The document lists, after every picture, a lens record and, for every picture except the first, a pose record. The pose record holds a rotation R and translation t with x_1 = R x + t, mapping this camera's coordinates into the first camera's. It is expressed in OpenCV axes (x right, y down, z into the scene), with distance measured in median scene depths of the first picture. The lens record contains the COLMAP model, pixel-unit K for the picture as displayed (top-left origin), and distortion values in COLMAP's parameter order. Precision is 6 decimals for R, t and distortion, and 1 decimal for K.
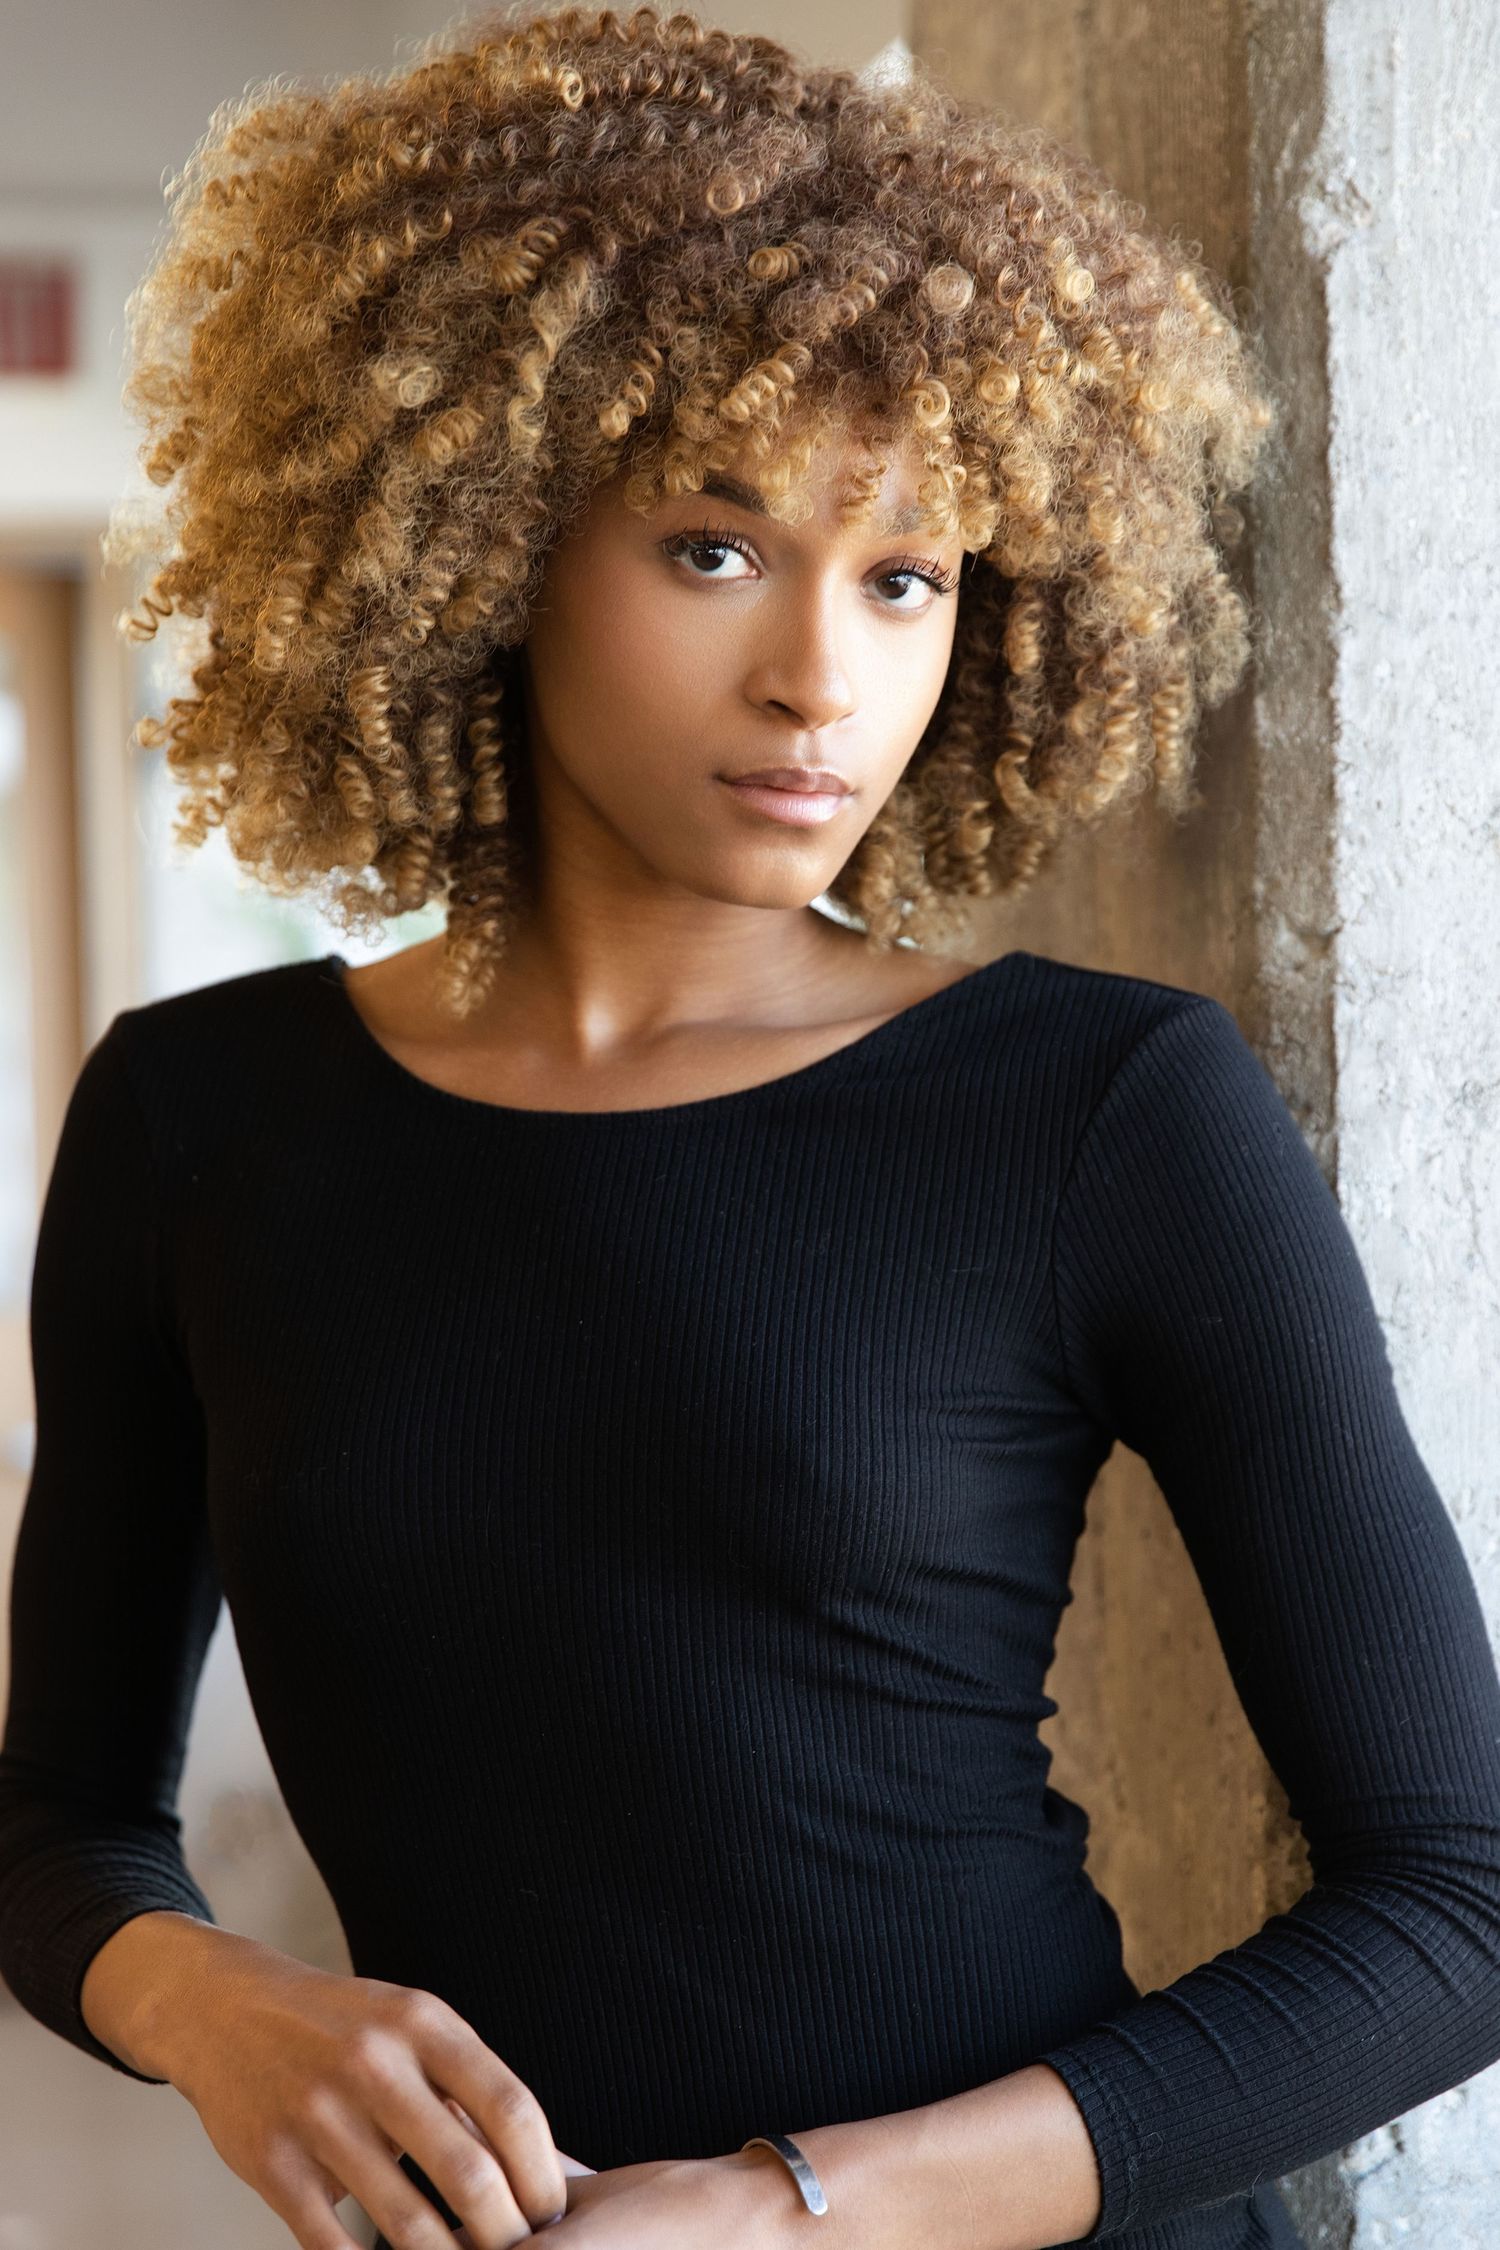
lens RADIAL K [[4114.0, 0, 810.1], [0, 4114.0, 1168.2], [0, 0, 1]] dist [-0.018526, 0.146510]
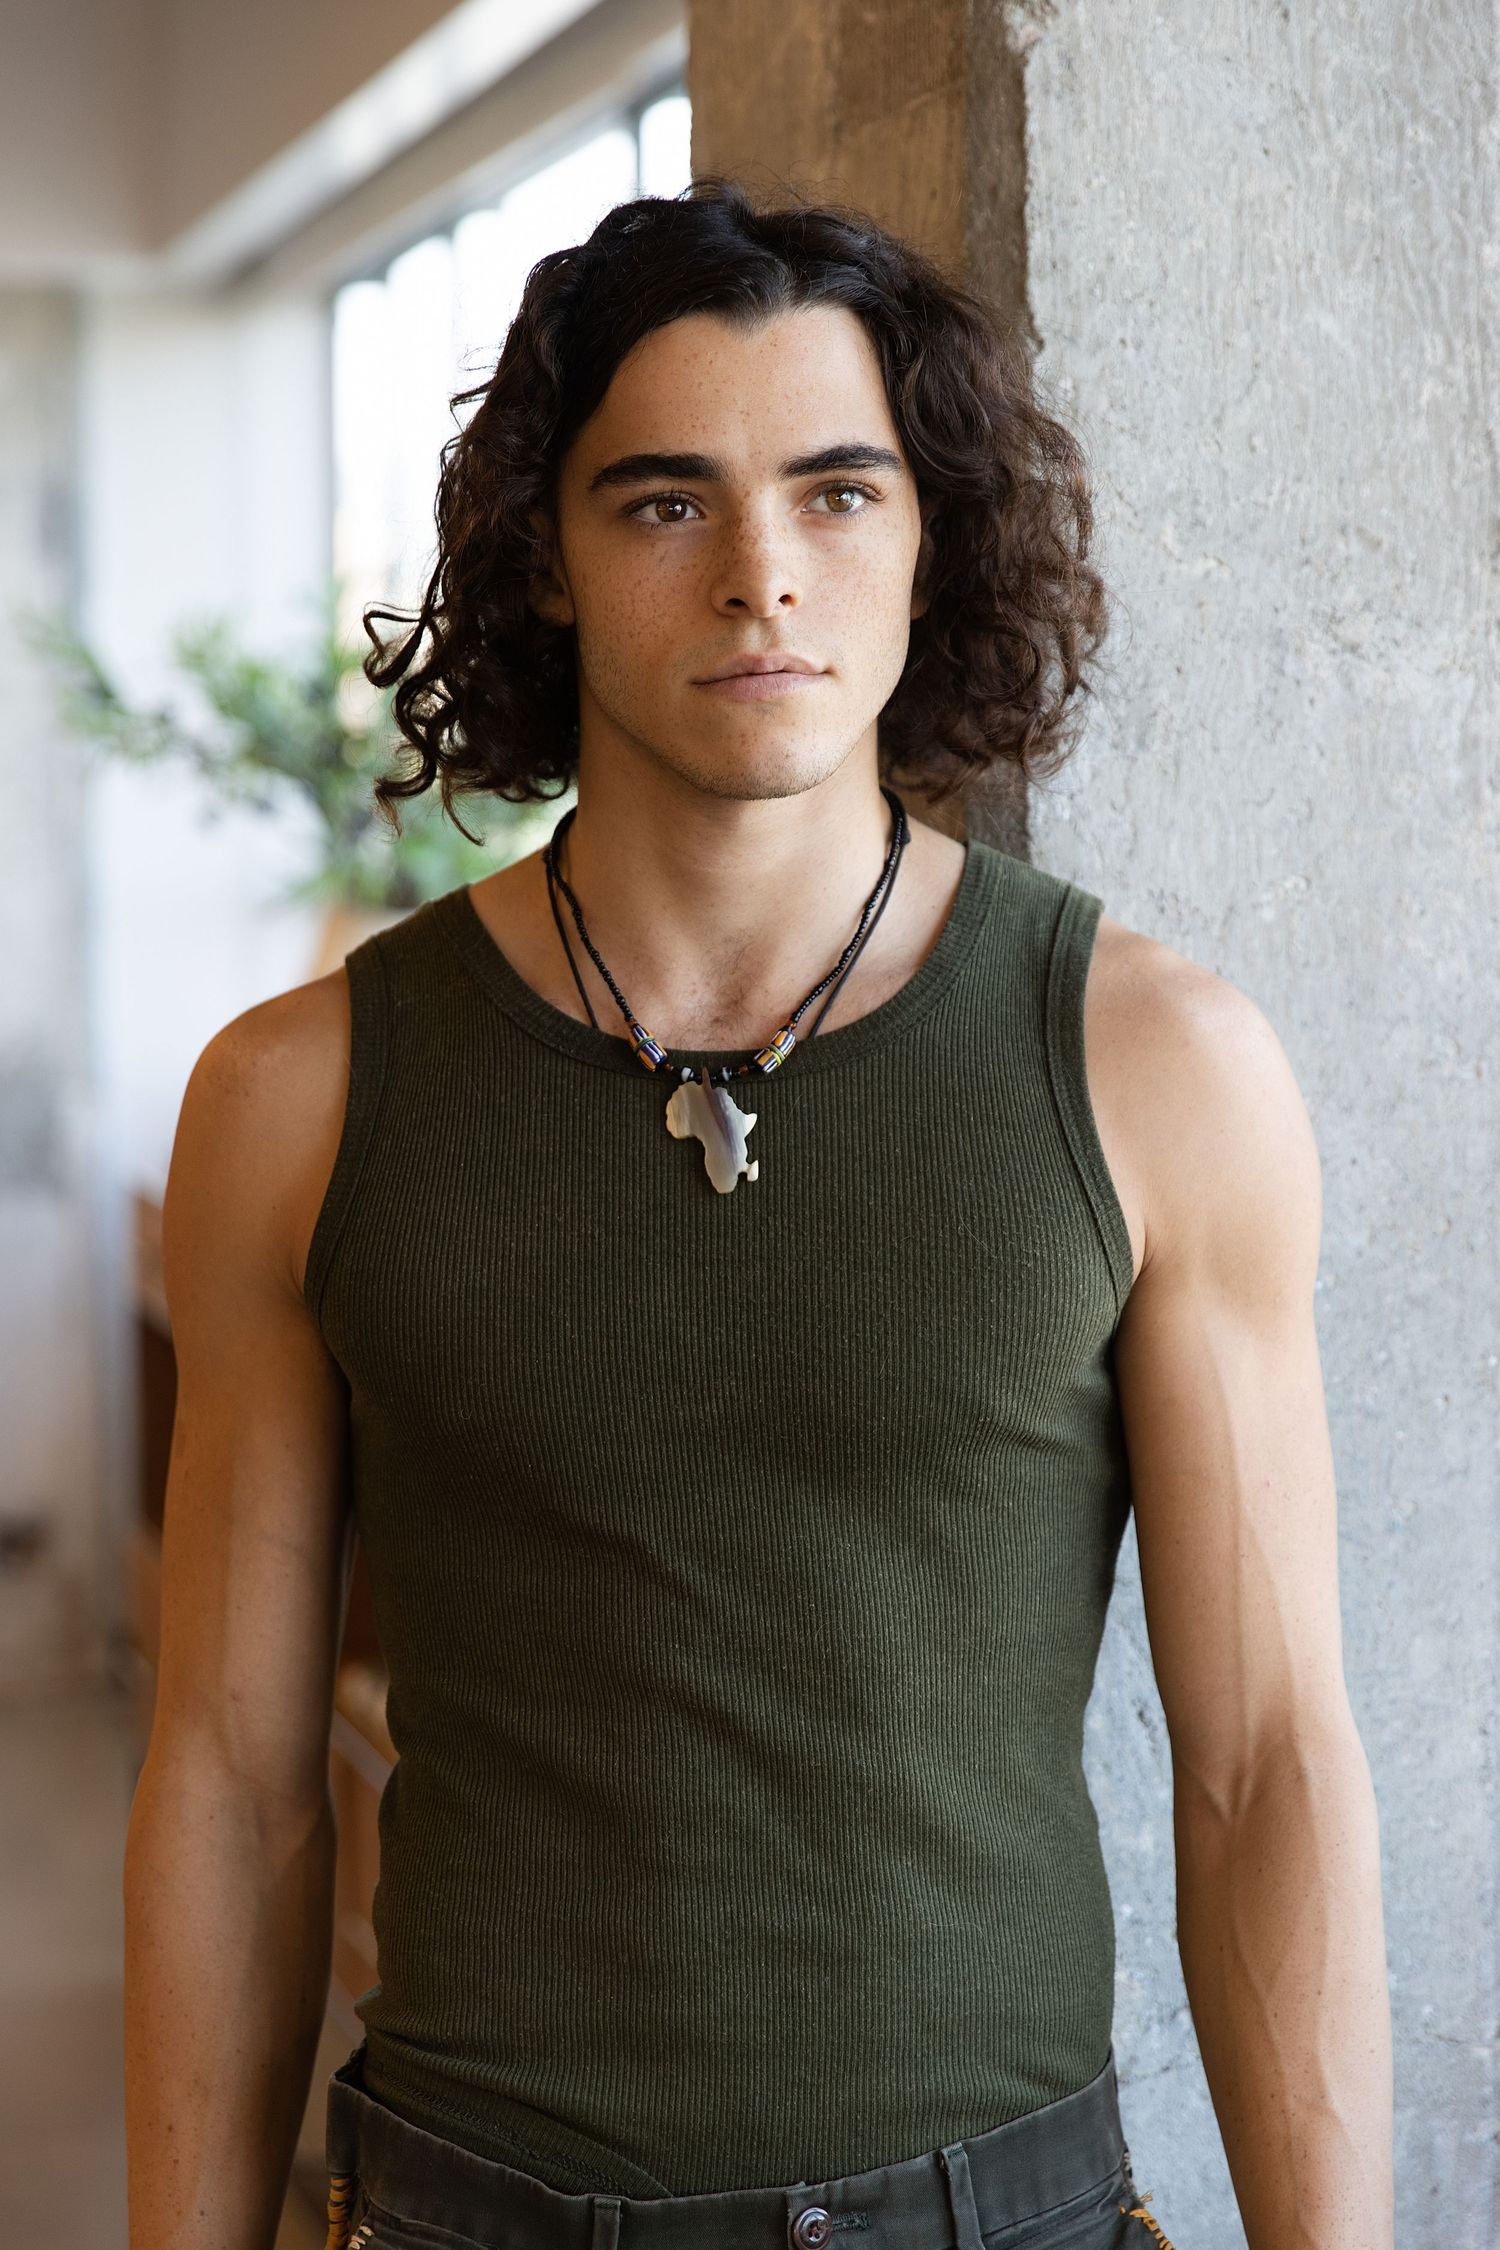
lens RADIAL K [[4146.6, 0, 709.7], [0, 4146.6, 1119.5], [0, 0, 1]] dist [-0.016626, 0.037644]
pose [[0.999293, 0.005017, 0.037256, -0.016115], [-0.006553, 0.999129, 0.041207, 0.052556], [-0.037017, -0.041422, 0.998456, -0.273387]]
